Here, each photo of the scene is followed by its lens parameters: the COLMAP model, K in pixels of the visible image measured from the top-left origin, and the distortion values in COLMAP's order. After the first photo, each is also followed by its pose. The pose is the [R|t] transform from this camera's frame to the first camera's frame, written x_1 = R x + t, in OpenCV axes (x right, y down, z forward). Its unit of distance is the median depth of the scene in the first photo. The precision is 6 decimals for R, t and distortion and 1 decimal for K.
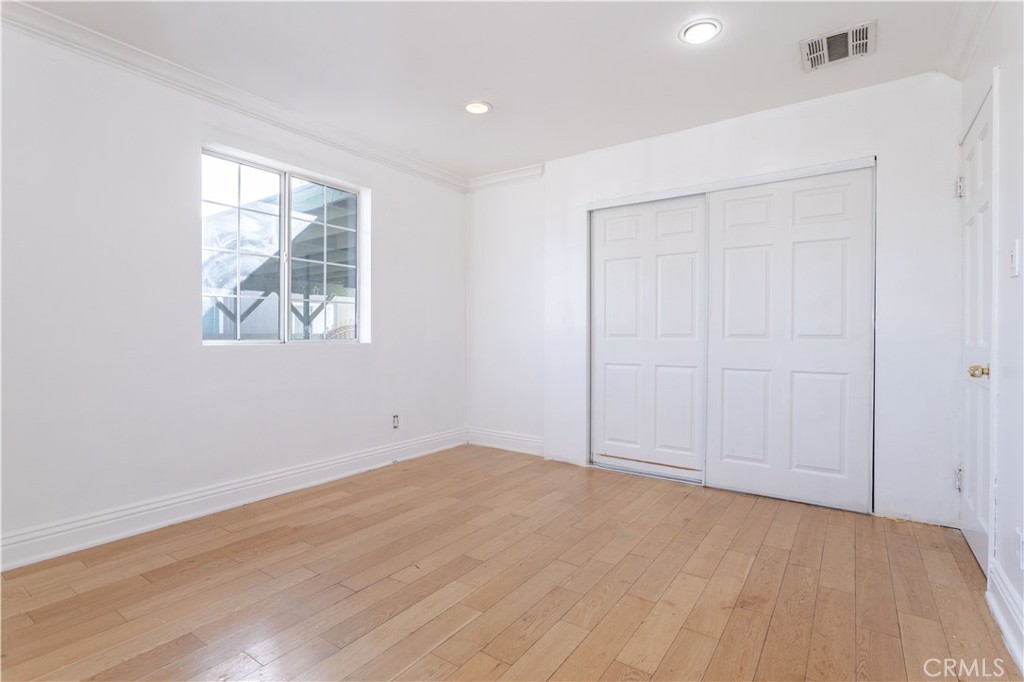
lens RADIAL K [[495.0, 0, 517.6], [0, 495.0, 334.3], [0, 0, 1]] dist [-0.010606, 0.002260]
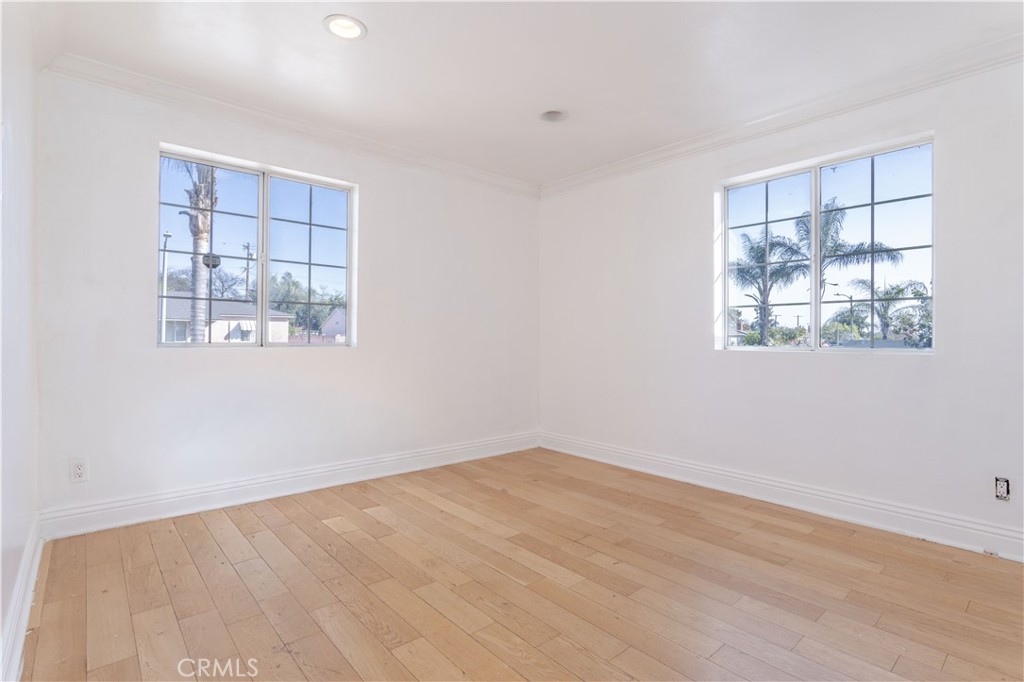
lens RADIAL K [[495.0, 0, 514.9], [0, 495.0, 341.4], [0, 0, 1]] dist [-0.010606, 0.002260]
pose [[-0.246974, 0.003133, -0.969017, 0.687773], [-0.005021, 0.999977, 0.004512, -0.002636], [0.969009, 0.005980, -0.246953, 0.833902]]
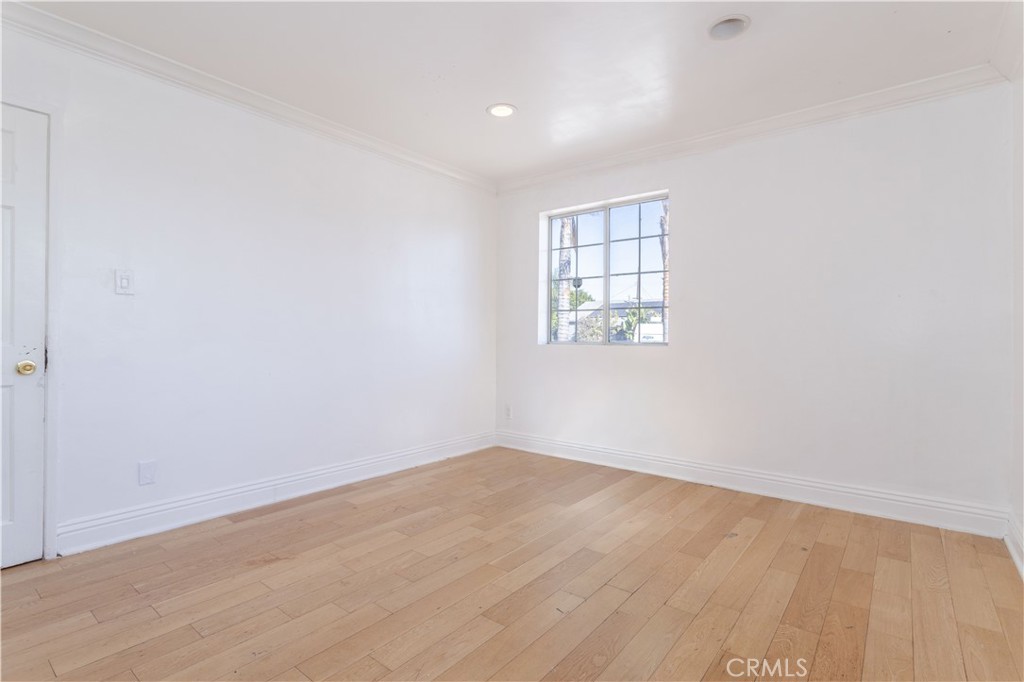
lens RADIAL K [[495.0, 0, 507.1], [0, 495.0, 333.3], [0, 0, 1]] dist [-0.010606, 0.002260]
pose [[-0.997008, -0.004977, 0.077141, -0.140650], [-0.005739, 0.999937, -0.009661, 0.000686], [-0.077089, -0.010075, -0.996973, 1.482910]]
